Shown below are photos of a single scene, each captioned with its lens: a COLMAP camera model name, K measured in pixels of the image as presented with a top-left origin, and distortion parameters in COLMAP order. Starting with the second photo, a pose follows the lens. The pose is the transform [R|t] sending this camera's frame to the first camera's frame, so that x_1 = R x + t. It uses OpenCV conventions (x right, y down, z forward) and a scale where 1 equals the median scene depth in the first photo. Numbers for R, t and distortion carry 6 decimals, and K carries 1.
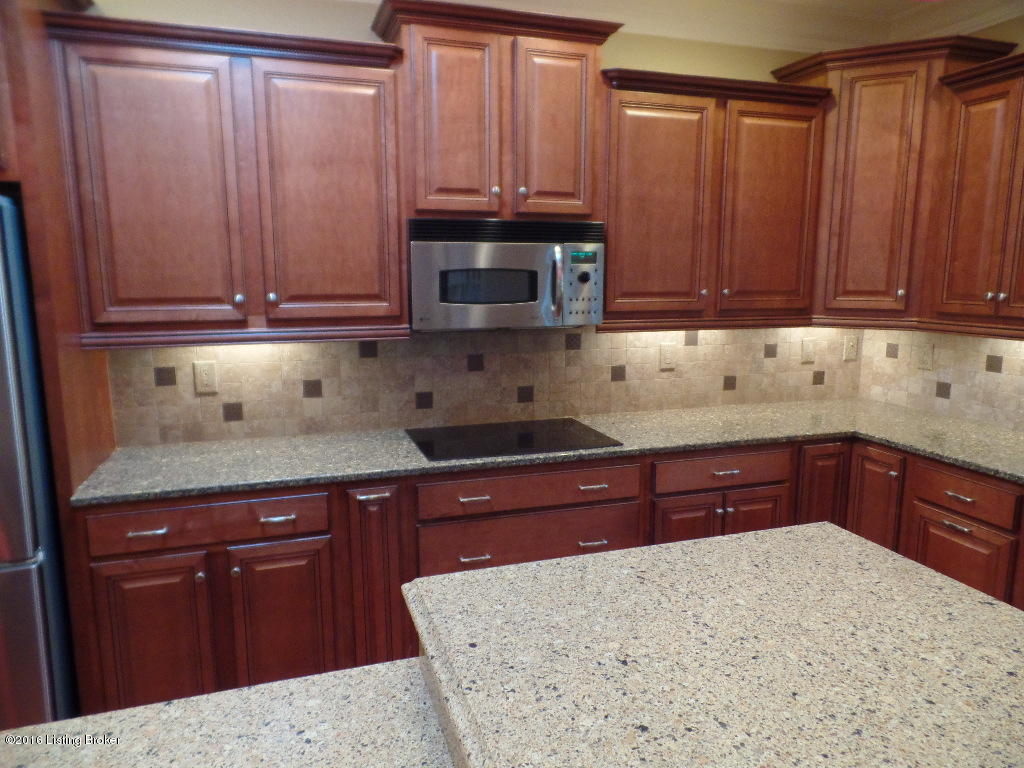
lens RADIAL K [[716.4, 0, 511.7], [0, 716.4, 382.5], [0, 0, 1]] dist [0.026829, -0.008100]
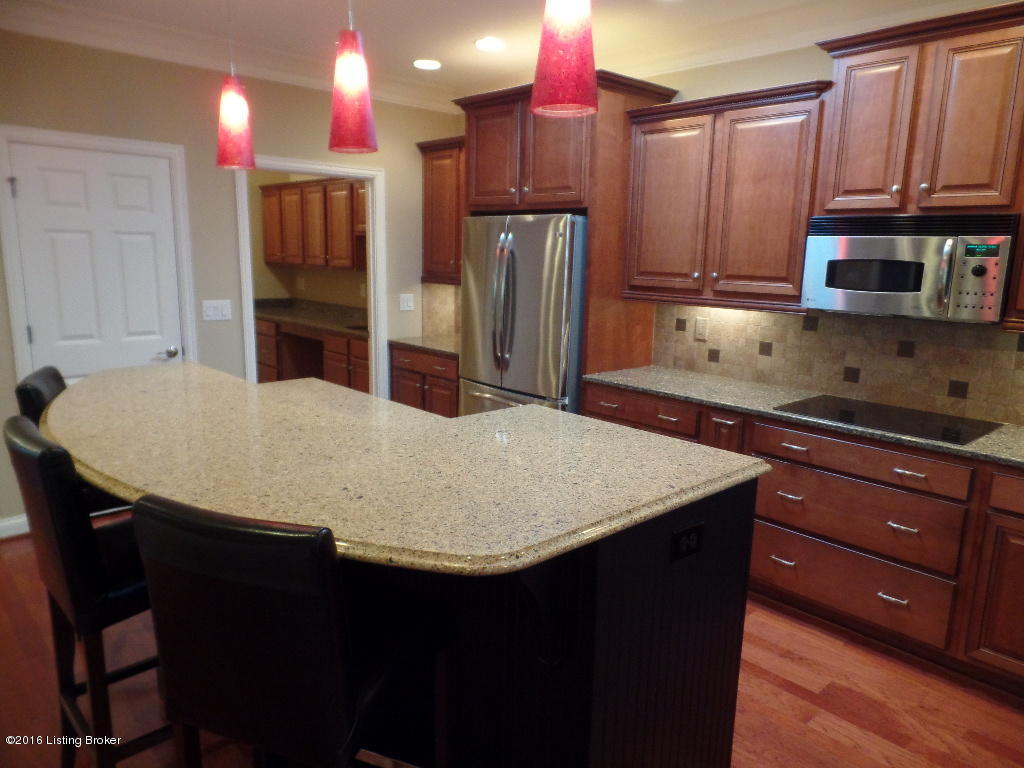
lens RADIAL K [[716.4, 0, 513.4], [0, 716.4, 382.5], [0, 0, 1]] dist [0.026829, -0.008100]
pose [[0.419028, 0.178653, -0.890224, 0.702317], [-0.166374, 0.978959, 0.118148, -0.009058], [0.892600, 0.098603, 0.439935, 0.018221]]
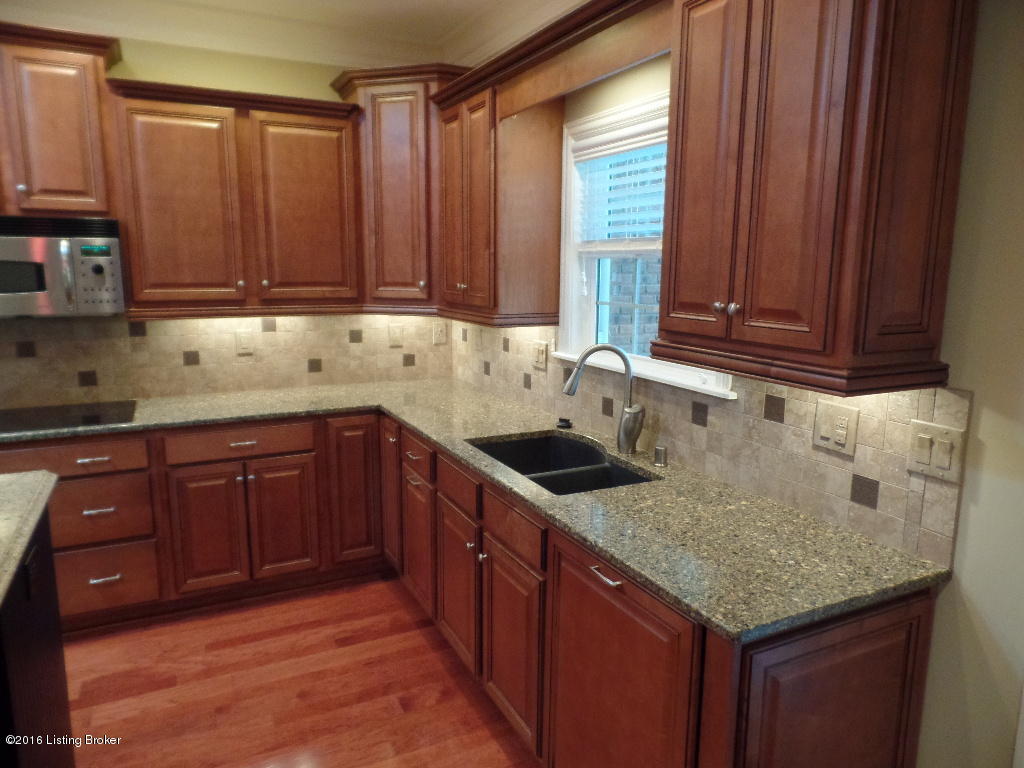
lens RADIAL K [[716.4, 0, 507.7], [0, 716.4, 380.7], [0, 0, 1]] dist [0.026829, -0.008100]
pose [[0.992205, -0.019007, 0.123159, 0.552641], [0.017975, 0.999793, 0.009488, 0.022337], [-0.123314, -0.007200, 0.992342, -0.158833]]
